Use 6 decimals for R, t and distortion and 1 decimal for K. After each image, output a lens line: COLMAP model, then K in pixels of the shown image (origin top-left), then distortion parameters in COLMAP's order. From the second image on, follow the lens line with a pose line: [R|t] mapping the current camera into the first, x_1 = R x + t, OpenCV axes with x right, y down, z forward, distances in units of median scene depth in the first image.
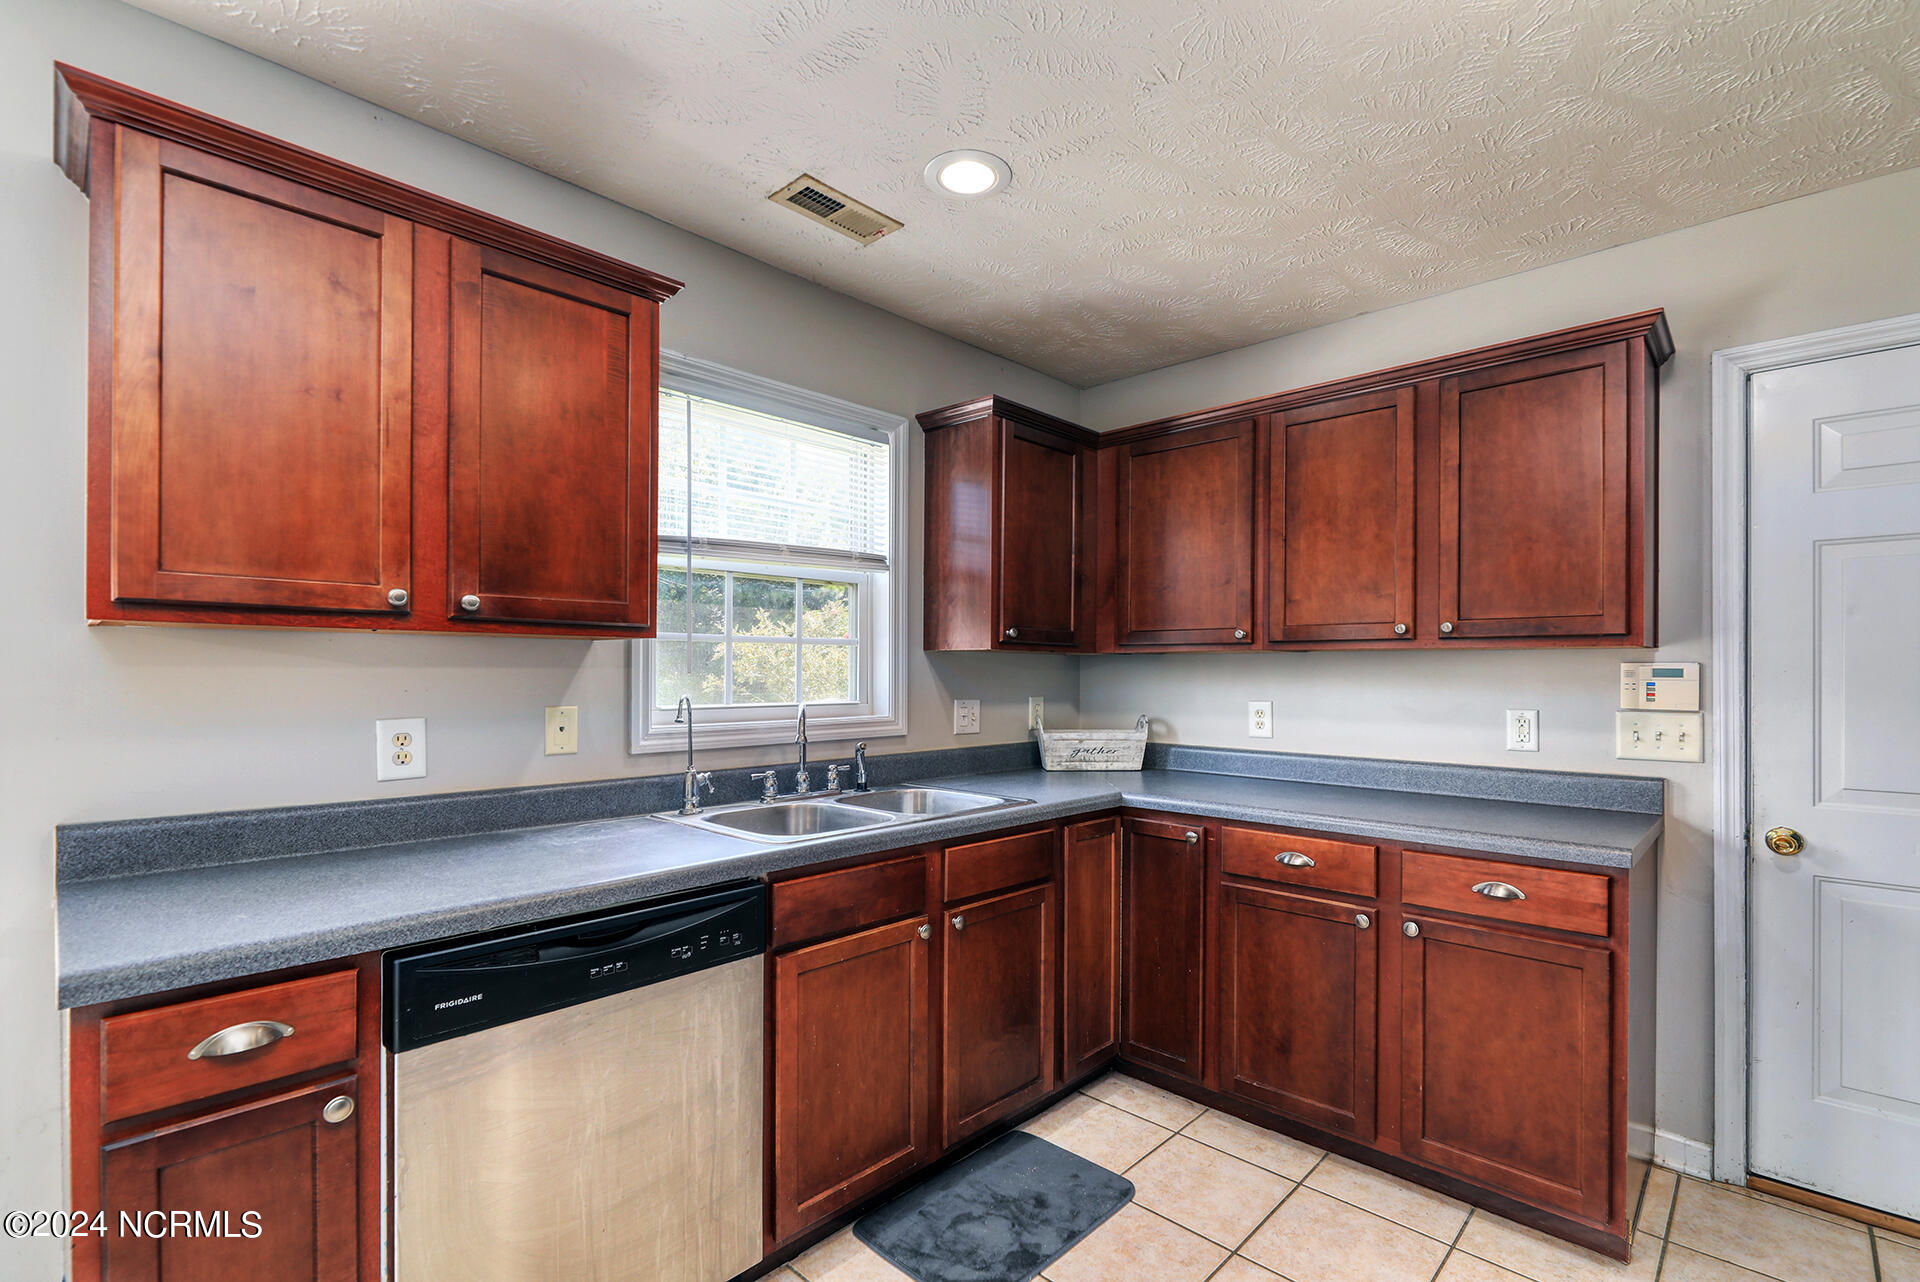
lens RADIAL K [[856.9, 0, 996.6], [0, 856.9, 685.6], [0, 0, 1]] dist [-0.003199, -0.000641]
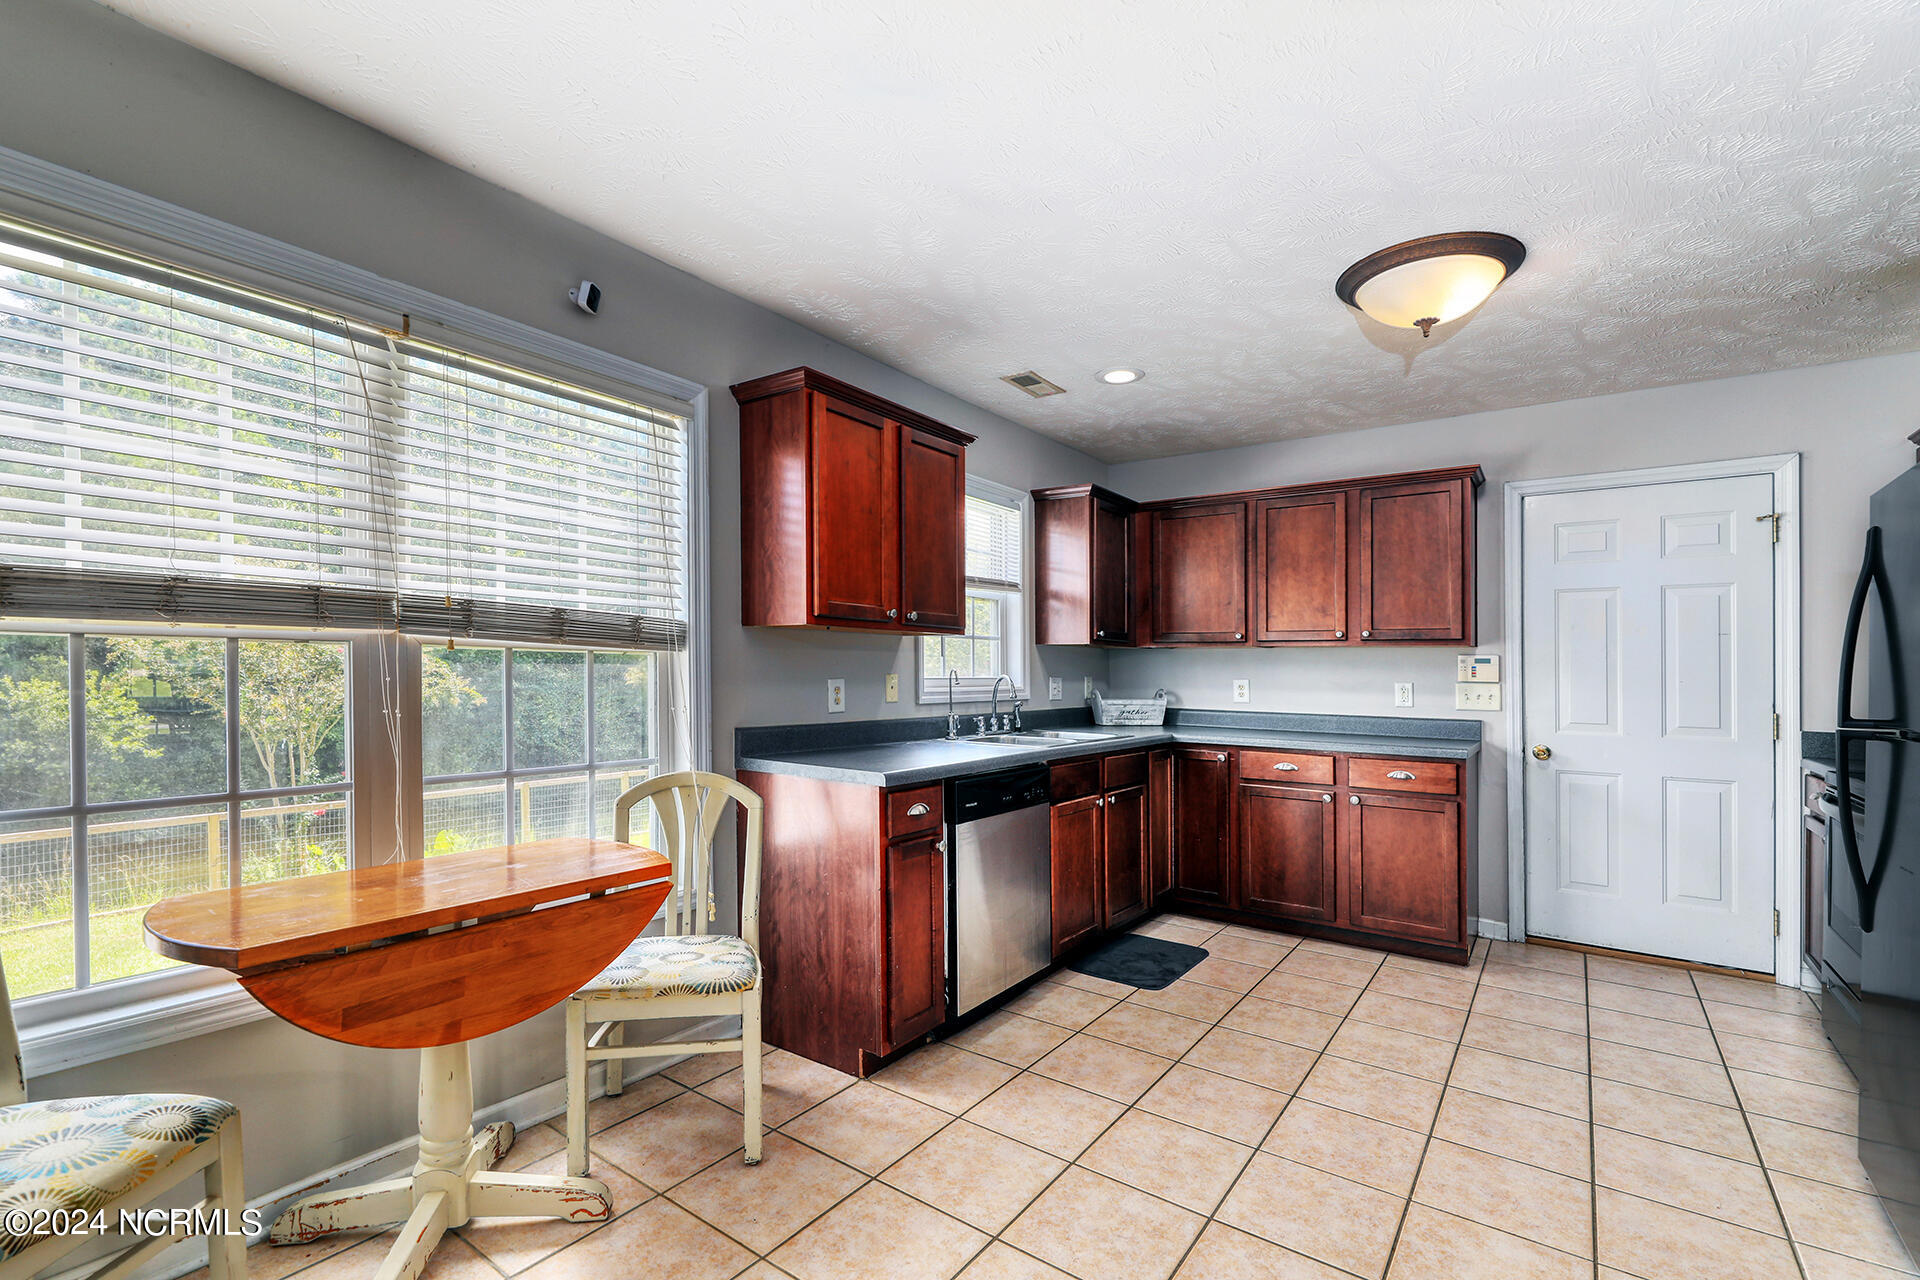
lens RADIAL K [[912.2, 0, 936.6], [0, 912.2, 670.0], [0, 0, 1]] dist [0.002797, -0.000044]
pose [[0.991112, 0.006037, 0.132895, -0.584180], [-0.003744, 0.999840, -0.017497, 0.040945], [-0.132979, 0.016844, 0.990976, -0.719572]]
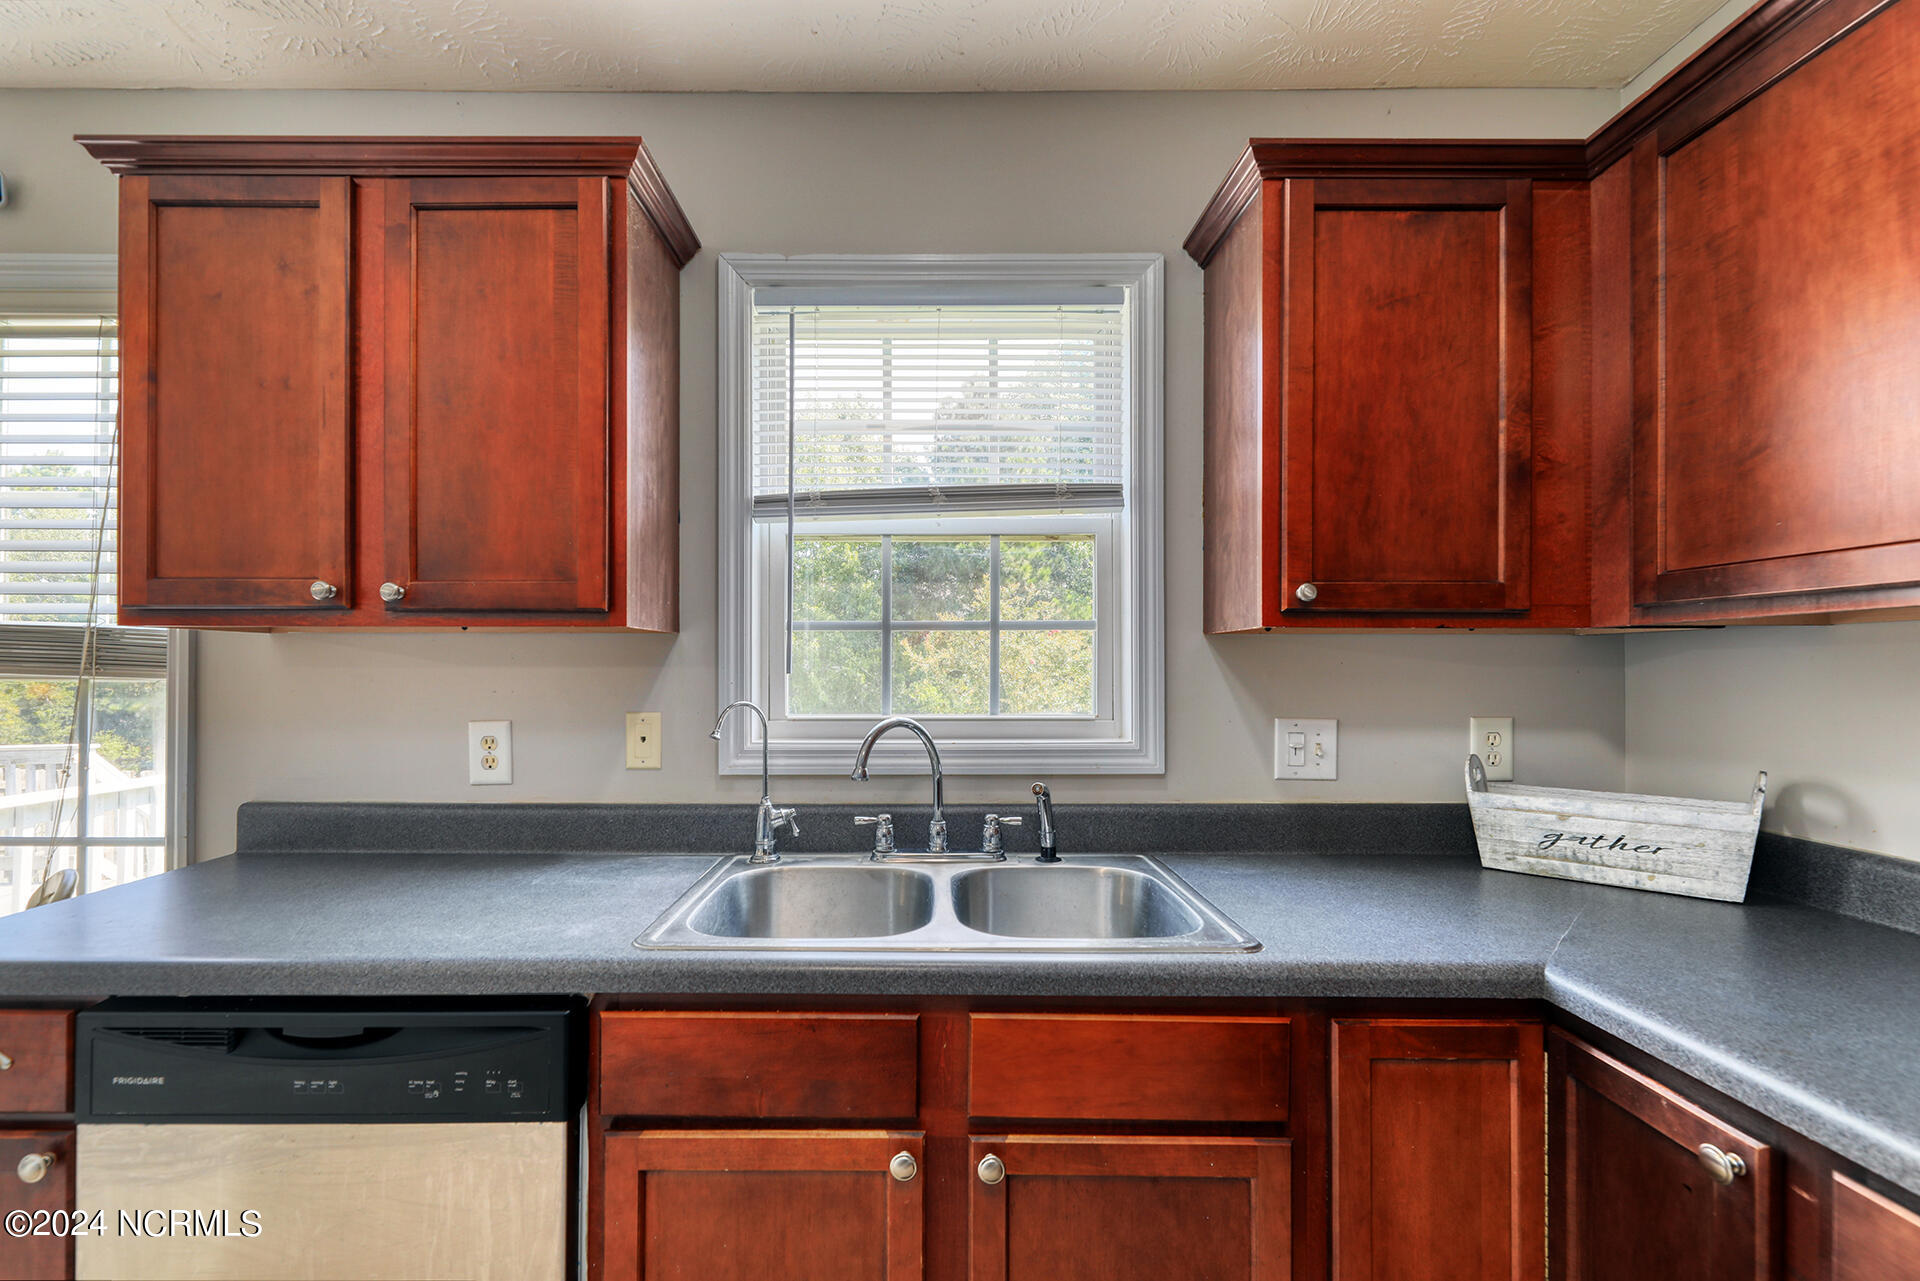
lens RADIAL K [[842.5, 0, 962.3], [0, 842.5, 670.0], [0, 0, 1]] dist [0.001362, 0.000048]
pose [[0.682690, -0.004062, -0.730697, 0.278108], [-0.009225, 0.999857, -0.014177, -0.007798], [0.730650, 0.016420, 0.682555, 0.583309]]
